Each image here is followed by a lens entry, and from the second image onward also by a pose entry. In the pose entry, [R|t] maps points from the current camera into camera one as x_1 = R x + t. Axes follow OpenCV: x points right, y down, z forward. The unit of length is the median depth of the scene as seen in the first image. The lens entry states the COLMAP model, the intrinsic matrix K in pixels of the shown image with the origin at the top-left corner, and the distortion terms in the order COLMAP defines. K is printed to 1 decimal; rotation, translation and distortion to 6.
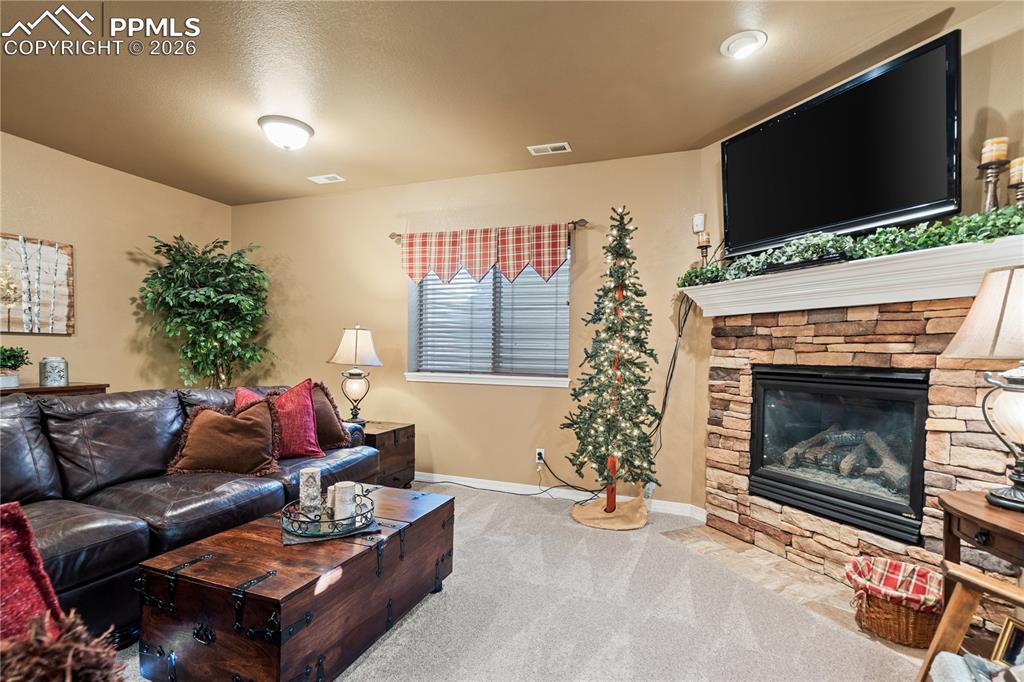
lens RADIAL K [[475.3, 0, 511.4], [0, 475.3, 367.1], [0, 0, 1]] dist [-0.002171, -0.000353]
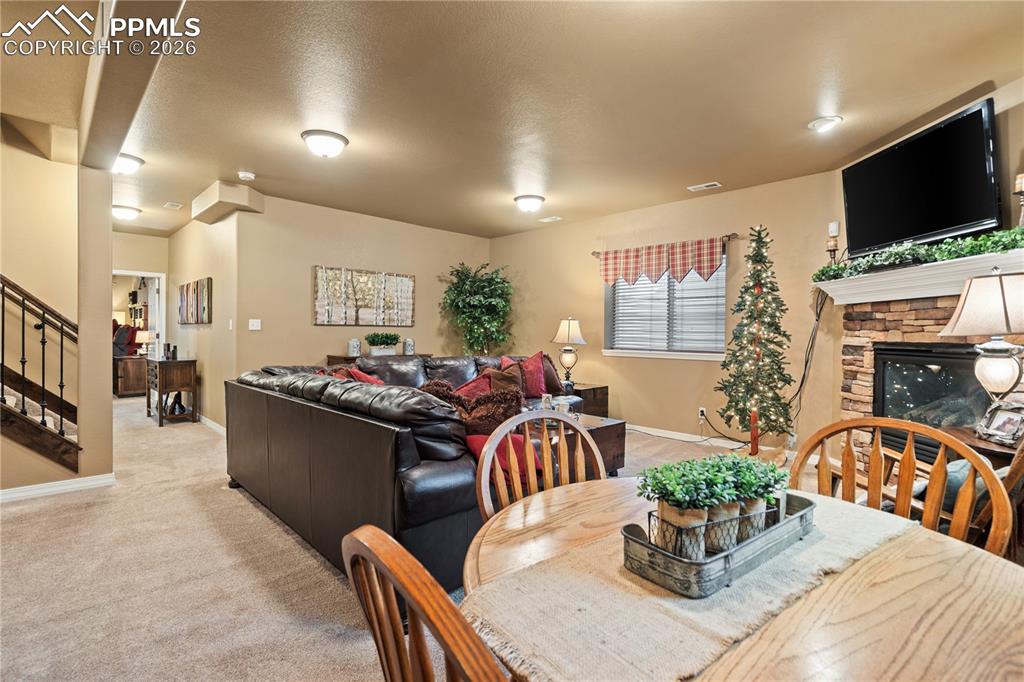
lens RADIAL K [[466.5, 0, 509.3], [0, 466.5, 346.9], [0, 0, 1]] dist [-0.001287, -0.000069]
pose [[0.905270, 0.004108, -0.424817, 0.148029], [-0.007202, 0.999958, -0.005678, 0.018122], [0.424776, 0.008200, 0.905261, -0.474456]]
